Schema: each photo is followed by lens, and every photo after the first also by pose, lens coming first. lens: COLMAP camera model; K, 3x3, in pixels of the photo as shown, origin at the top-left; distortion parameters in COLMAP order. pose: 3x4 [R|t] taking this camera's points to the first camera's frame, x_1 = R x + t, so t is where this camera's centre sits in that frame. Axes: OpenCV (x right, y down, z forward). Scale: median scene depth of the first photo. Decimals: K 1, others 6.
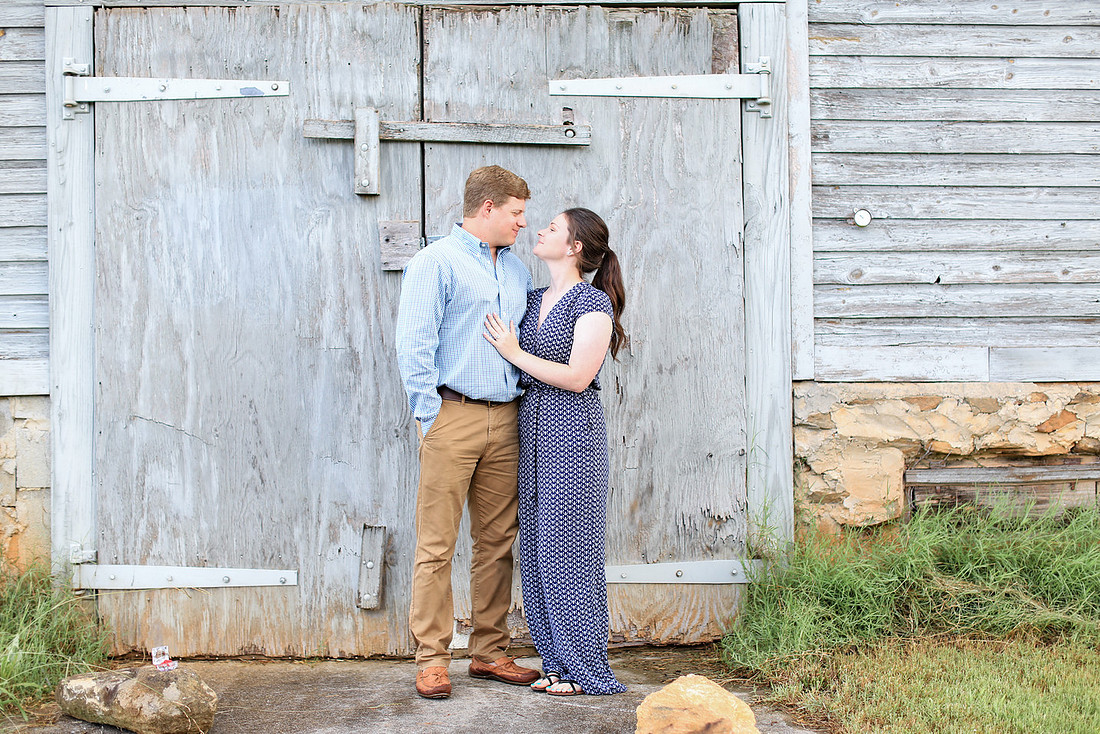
lens RADIAL K [[1641.2, 0, 558.0], [0, 1641.2, 368.5], [0, 0, 1]] dist [-0.192576, 0.518815]
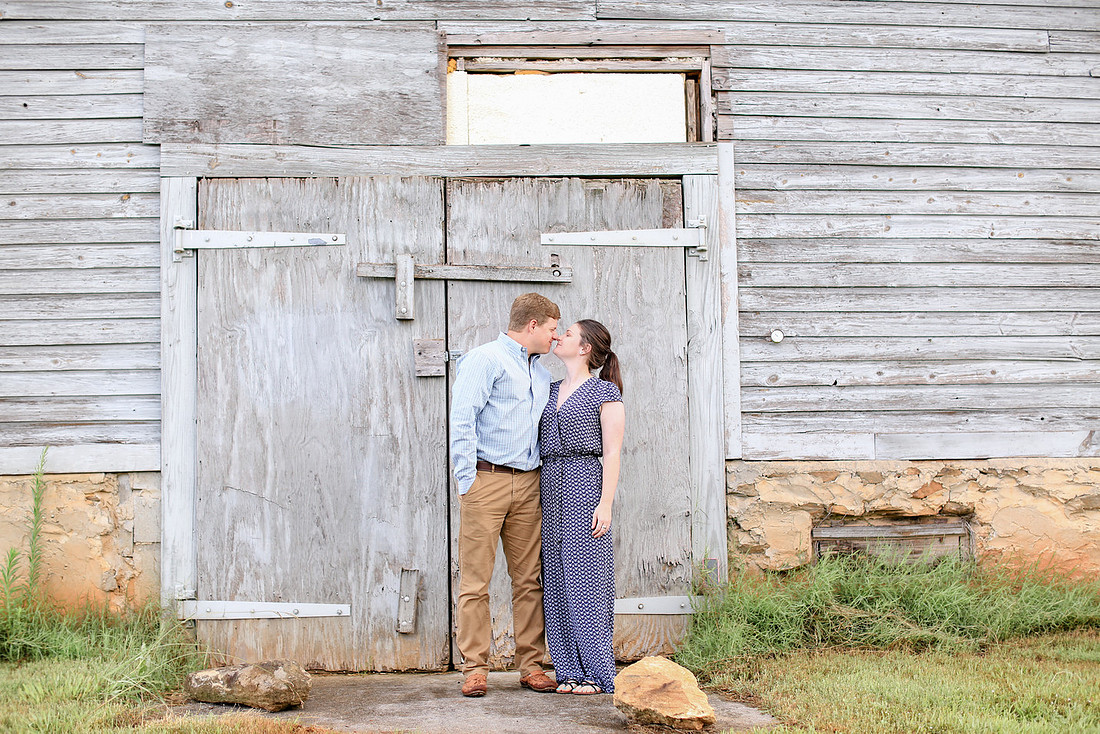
lens RADIAL K [[1641.2, 0, 558.0], [0, 1641.2, 368.5], [0, 0, 1]] dist [-0.192576, 0.518815]
pose [[0.999502, -0.002223, 0.031465, -0.033855], [0.004597, 0.997128, -0.075596, 0.034540], [-0.031206, 0.075703, 0.996642, -0.326828]]
